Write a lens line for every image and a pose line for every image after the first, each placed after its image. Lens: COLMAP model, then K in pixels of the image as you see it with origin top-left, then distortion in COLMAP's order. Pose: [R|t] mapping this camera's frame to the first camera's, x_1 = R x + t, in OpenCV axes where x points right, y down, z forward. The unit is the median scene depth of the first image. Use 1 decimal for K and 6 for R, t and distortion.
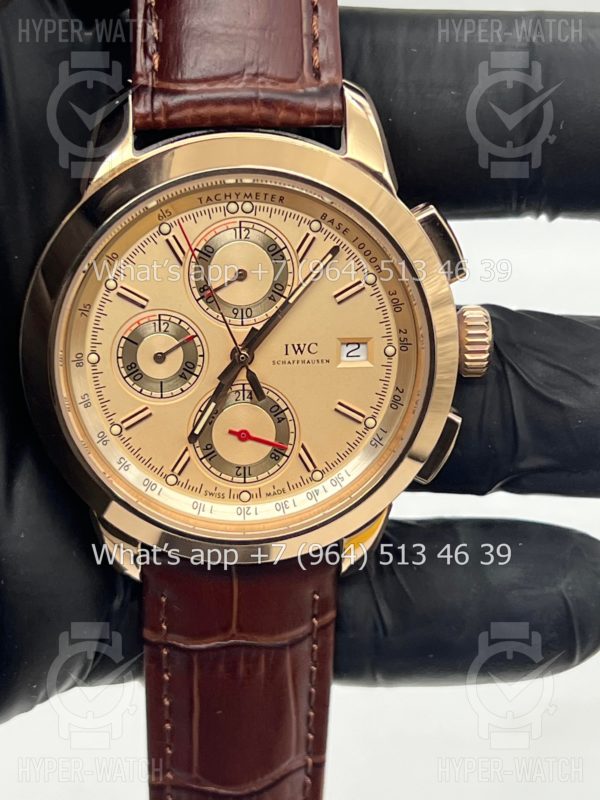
lens RADIAL K [[1838.1, 0, 300.0], [0, 1838.1, 400.0], [0, 0, 1]] dist [0.377426, -0.178293]
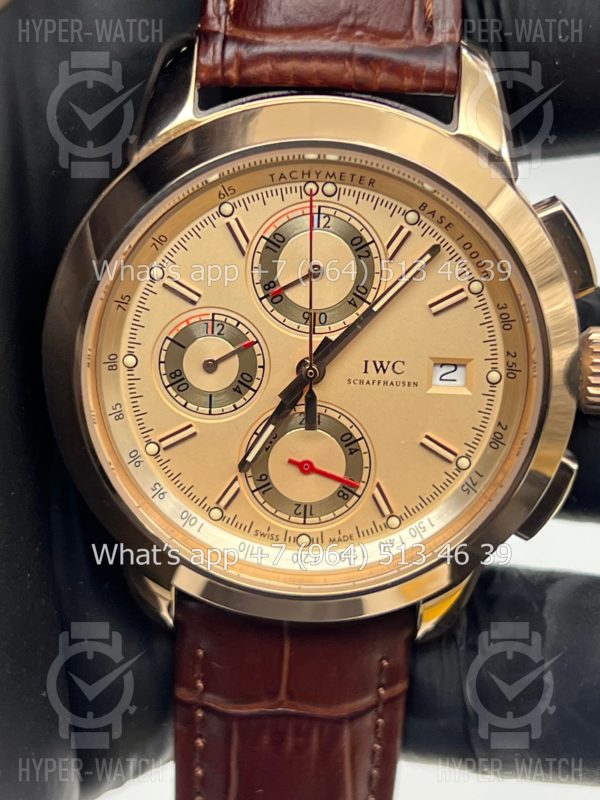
lens RADIAL K [[1838.1, 0, 300.0], [0, 1838.1, 400.0], [0, 0, 1]] dist [0.377426, -0.178293]
pose [[0.995014, 0.073019, -0.067935, 0.020081], [-0.071452, 0.997125, 0.025209, -0.031205], [0.069581, -0.020229, 0.997371, 0.186124]]
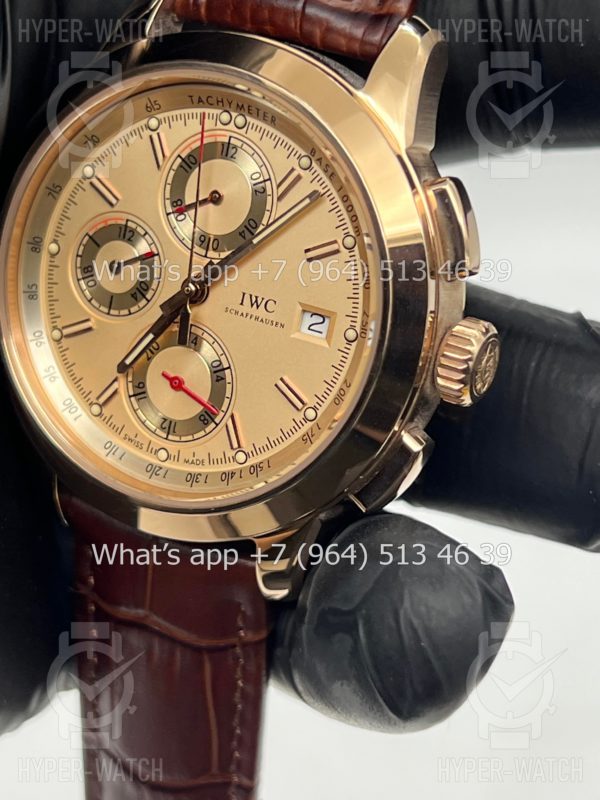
lens RADIAL K [[1838.1, 0, 300.0], [0, 1838.1, 400.0], [0, 0, 1]] dist [0.377426, -0.178293]
pose [[0.838096, 0.282997, -0.466377, 0.425173], [-0.334401, 0.941974, -0.029341, 0.032821], [0.431012, 0.180548, 0.884099, 0.268938]]
